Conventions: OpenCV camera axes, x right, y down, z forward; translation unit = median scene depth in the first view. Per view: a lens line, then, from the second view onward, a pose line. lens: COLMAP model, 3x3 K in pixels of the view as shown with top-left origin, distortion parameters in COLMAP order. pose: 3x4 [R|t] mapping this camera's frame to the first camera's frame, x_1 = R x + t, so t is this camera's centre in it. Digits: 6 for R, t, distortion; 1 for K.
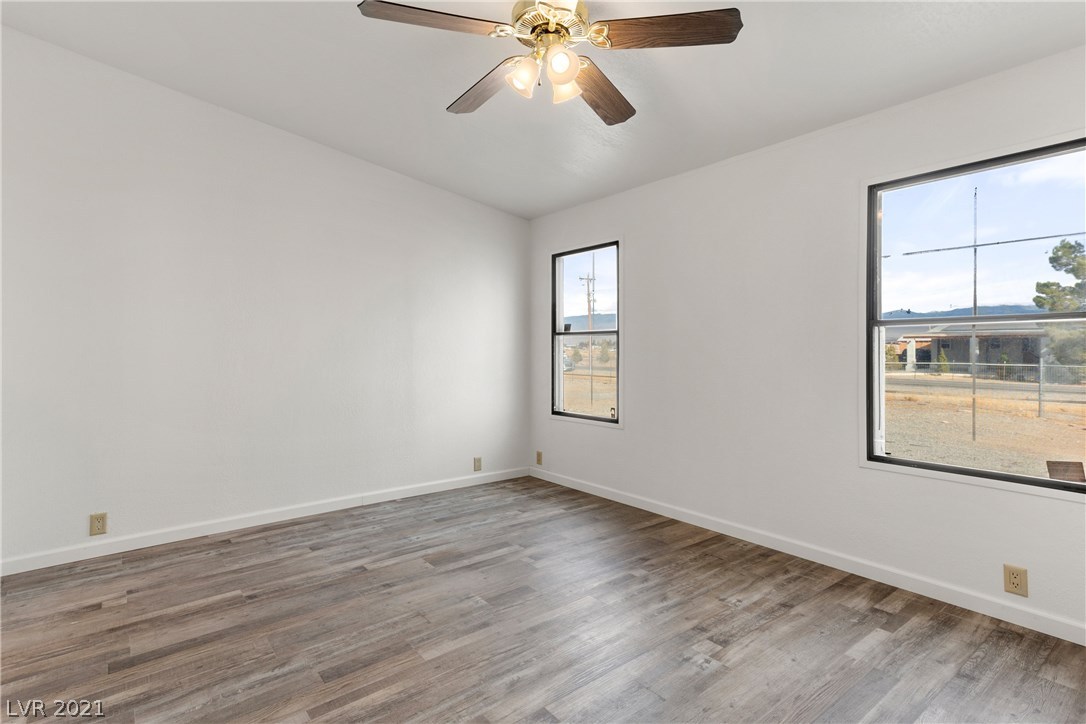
lens RADIAL K [[515.8, 0, 542.2], [0, 515.8, 360.0], [0, 0, 1]] dist [0.031386, 0.000747]
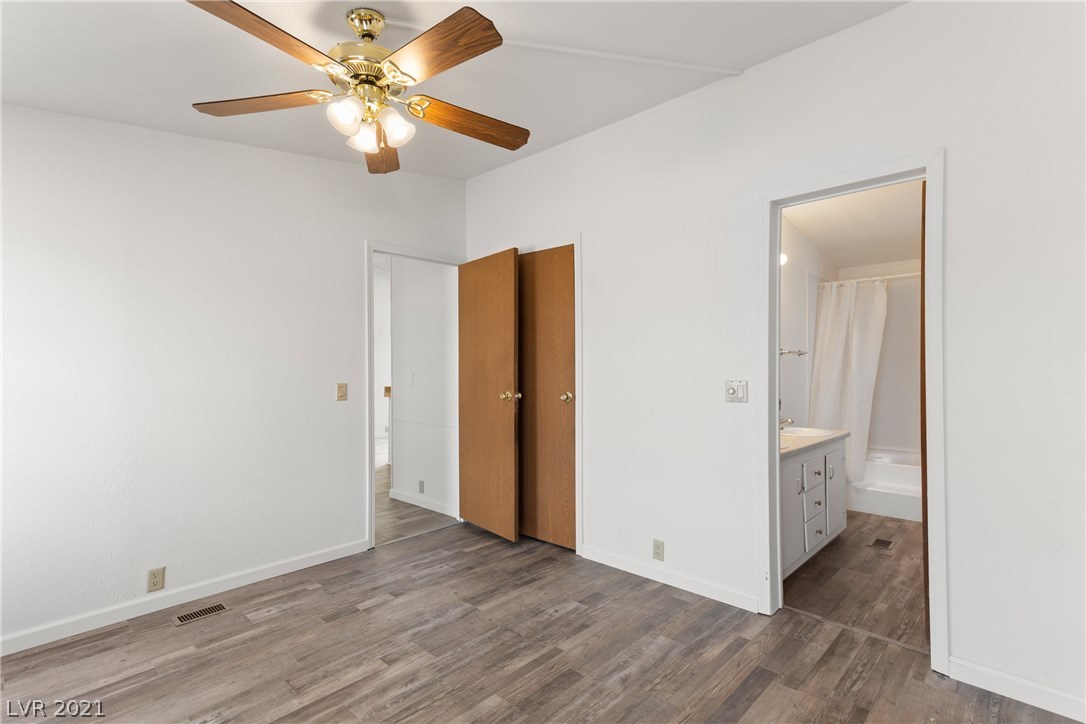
lens RADIAL K [[515.8, 0, 542.2], [0, 515.8, 360.0], [0, 0, 1]] dist [0.031386, 0.000747]
pose [[-0.989743, 0.004660, -0.142782, -0.176215], [0.004196, 0.999985, 0.003547, -0.103505], [0.142797, 0.002912, -0.989748, 2.139707]]
